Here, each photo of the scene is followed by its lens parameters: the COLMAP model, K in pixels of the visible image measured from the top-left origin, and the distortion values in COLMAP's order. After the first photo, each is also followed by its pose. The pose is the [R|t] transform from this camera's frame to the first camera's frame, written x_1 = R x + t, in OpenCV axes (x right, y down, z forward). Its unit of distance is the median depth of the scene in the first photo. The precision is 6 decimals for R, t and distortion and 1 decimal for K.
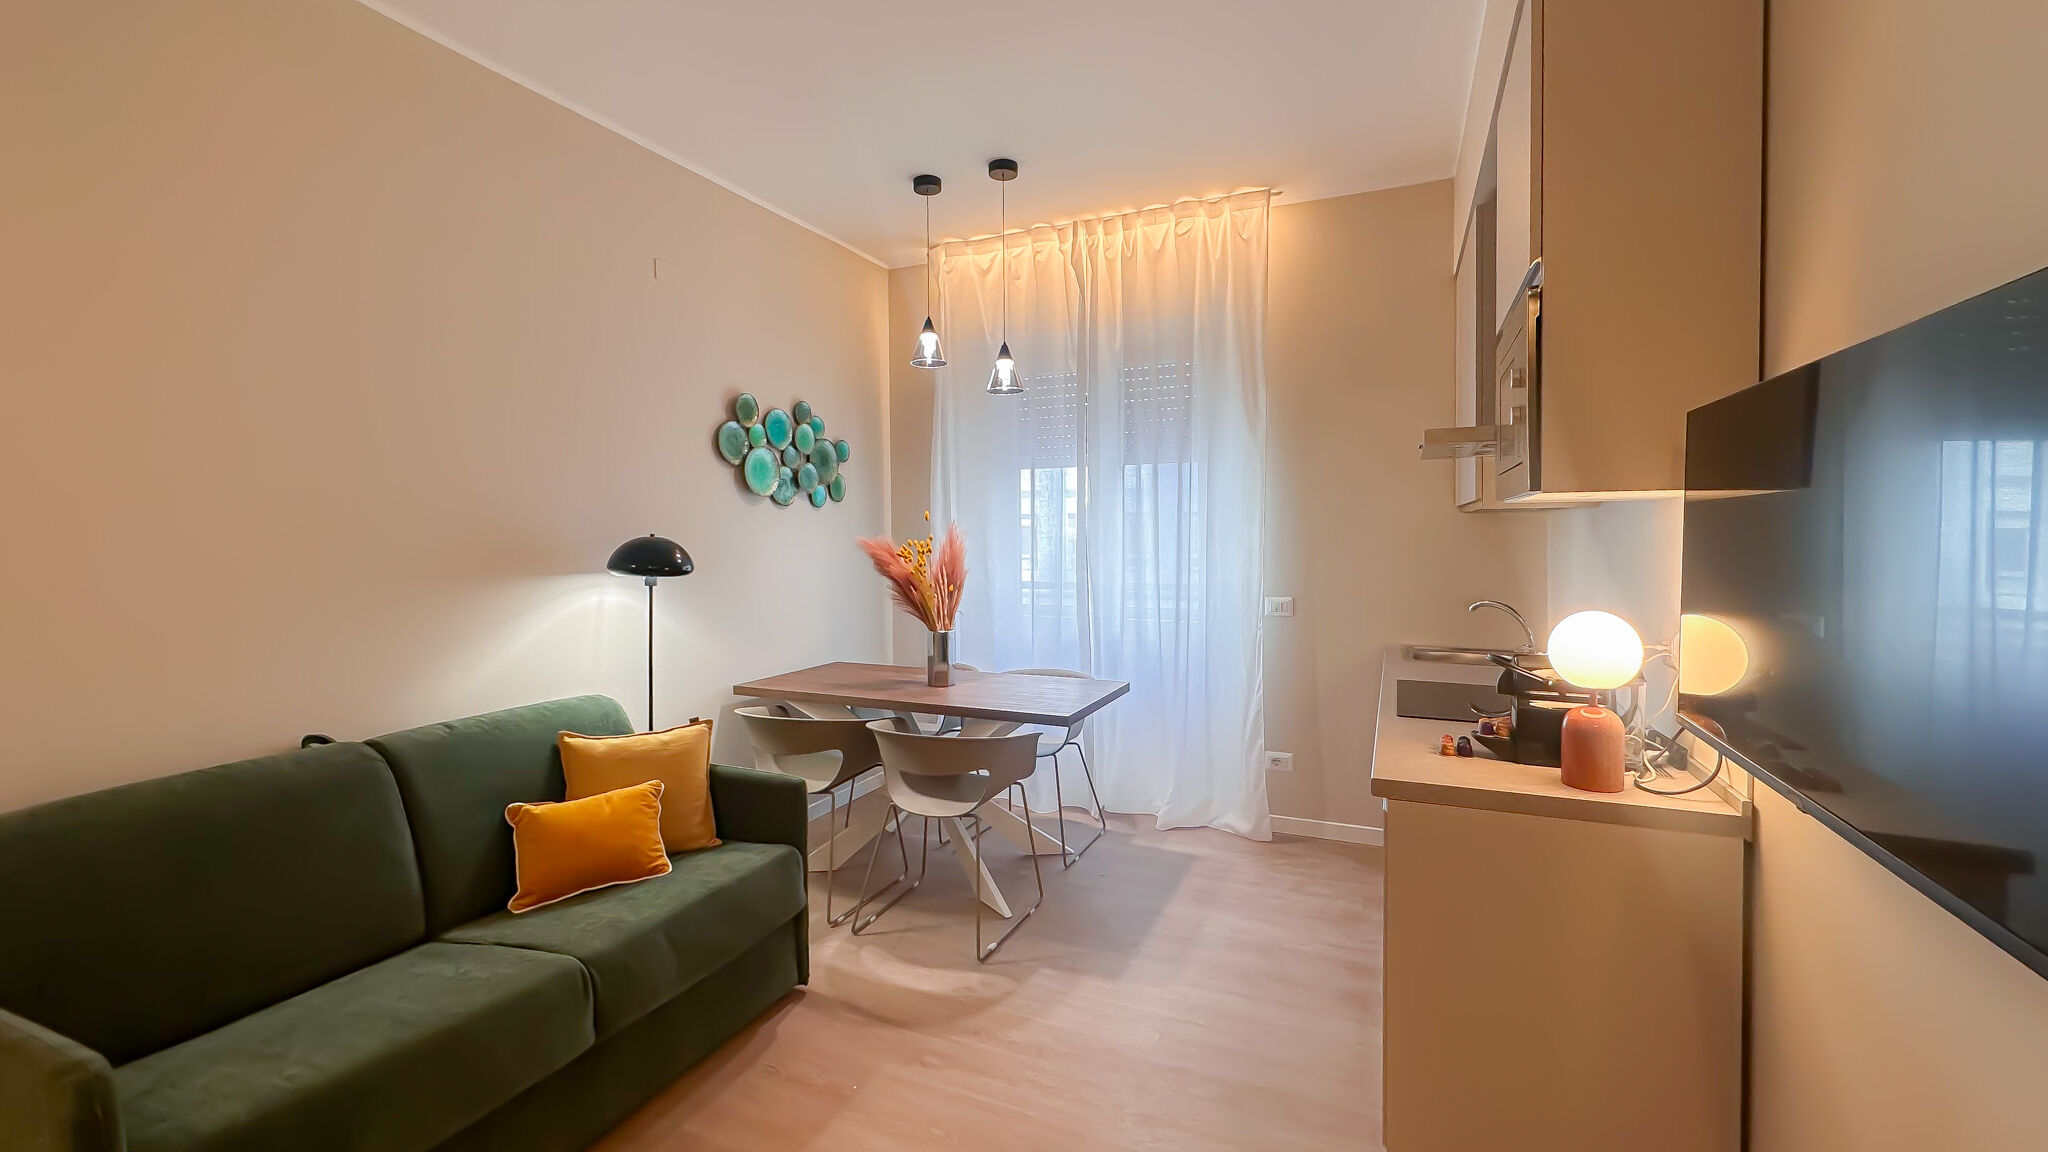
lens RADIAL K [[840.0, 0, 1019.8], [0, 840.0, 551.8], [0, 0, 1]] dist [-0.000426, 0.000155]
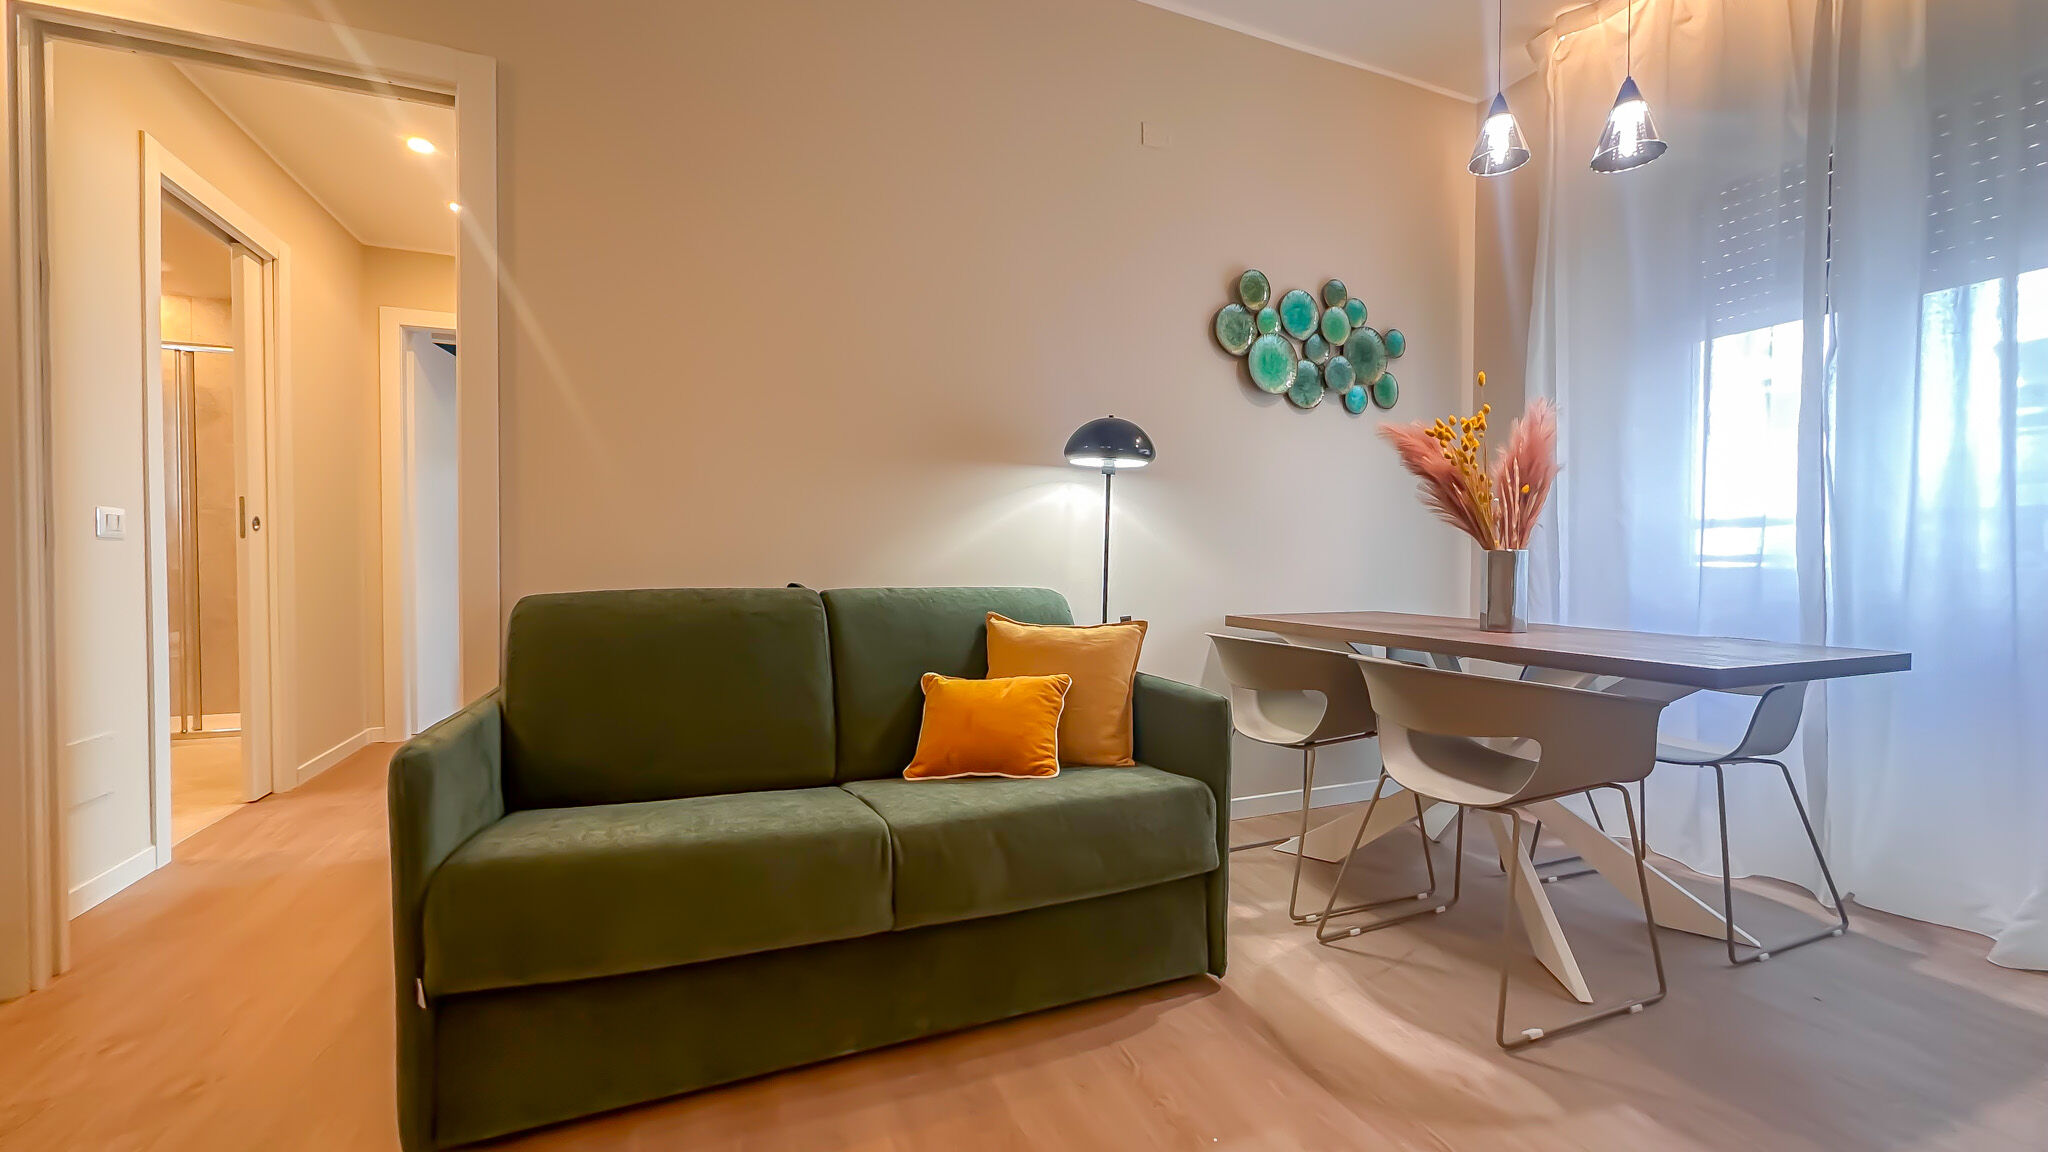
lens RADIAL K [[817.0, 0, 1025.6], [0, 817.0, 576.6], [0, 0, 1]] dist [-0.002663, 0.000453]
pose [[0.733461, 0.025655, -0.679247, 0.070286], [-0.026422, 0.999608, 0.009223, 0.118625], [0.679218, 0.011182, 0.733852, 0.258893]]
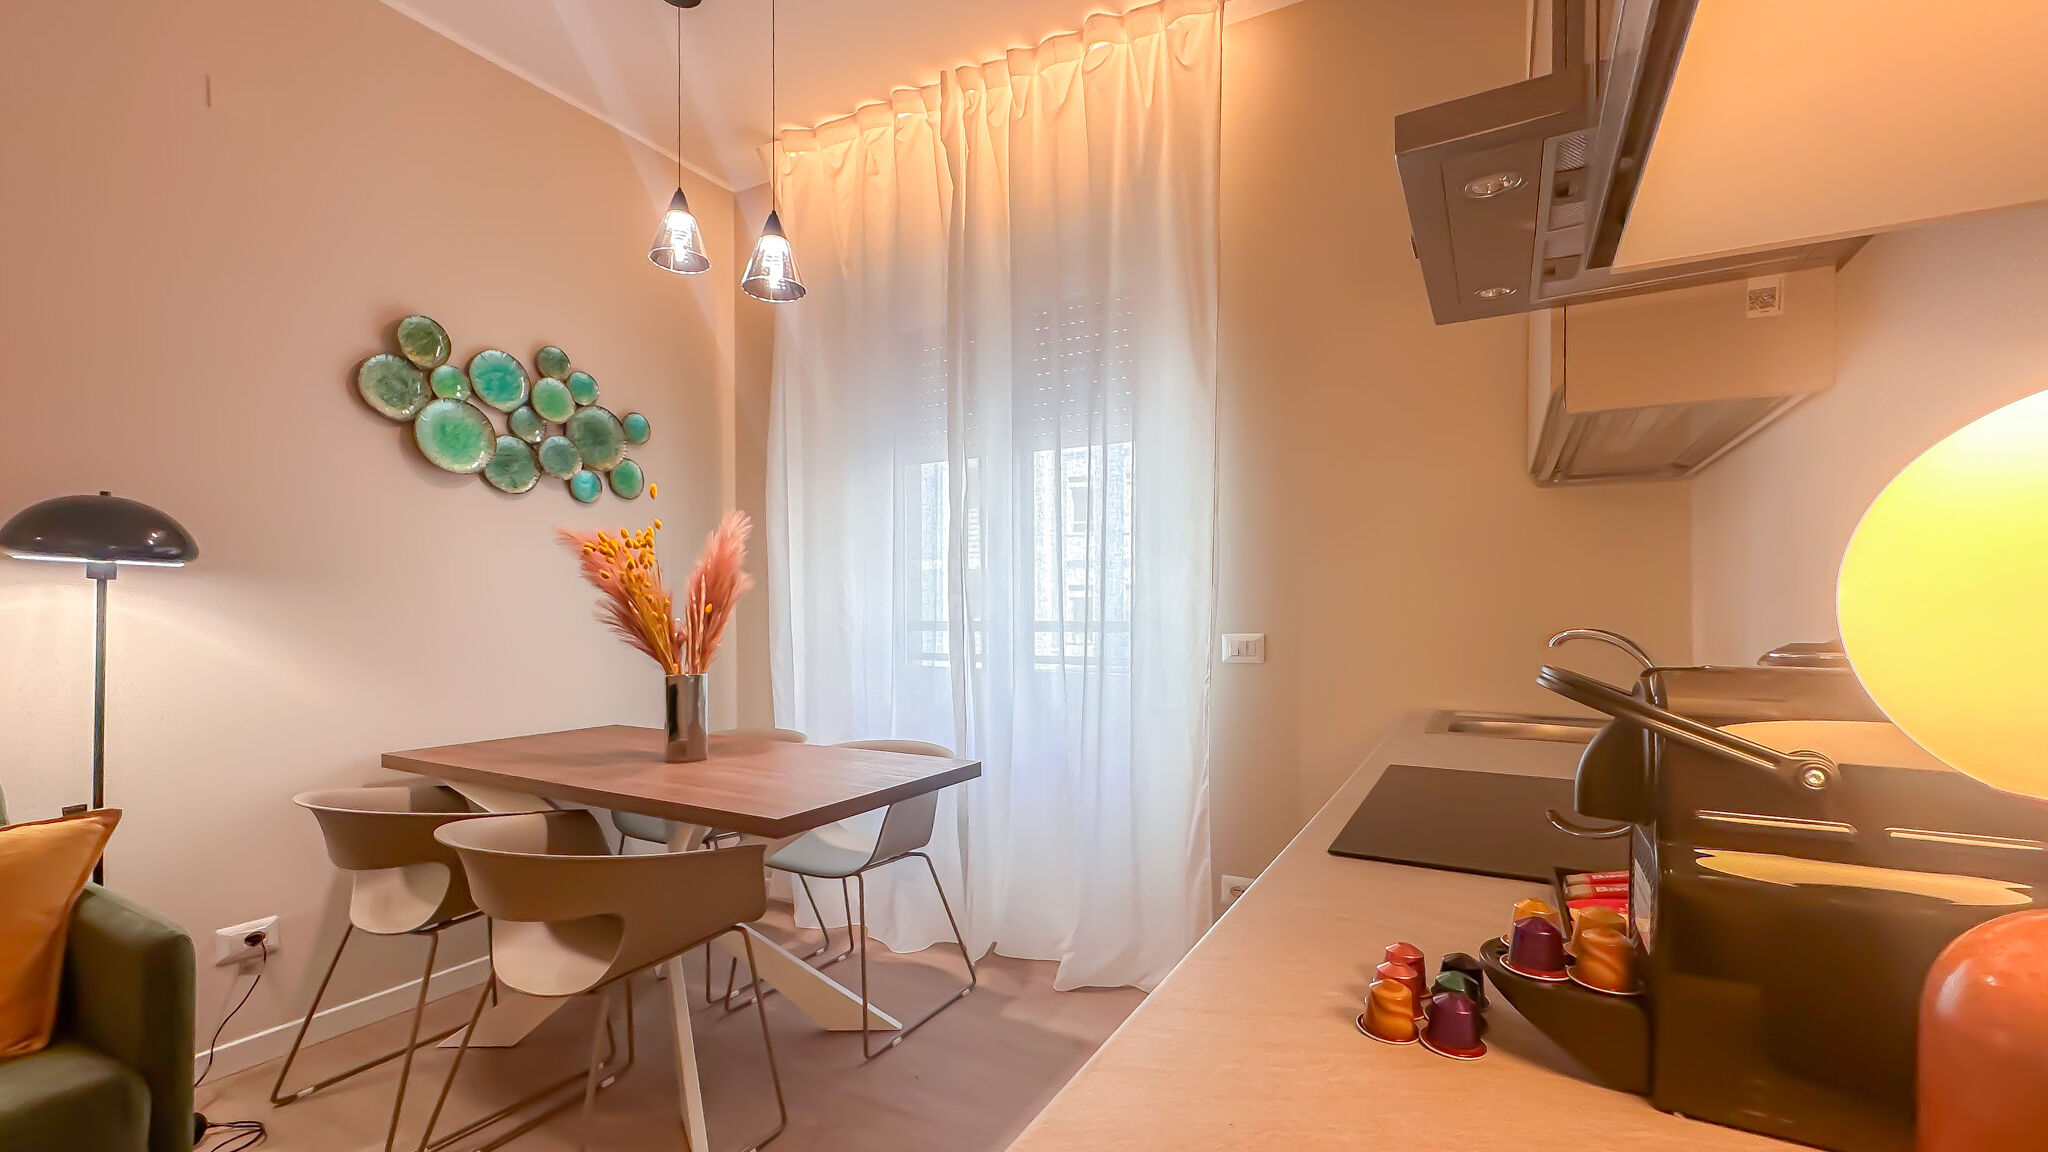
lens RADIAL K [[845.3, 0, 1039.1], [0, 845.3, 625.8], [0, 0, 1]] dist [-0.002886, 0.000220]
pose [[0.997237, 0.008954, -0.073741, 0.220822], [-0.009585, 0.999920, -0.008215, 0.059736], [0.073661, 0.008899, 0.997244, 0.381102]]
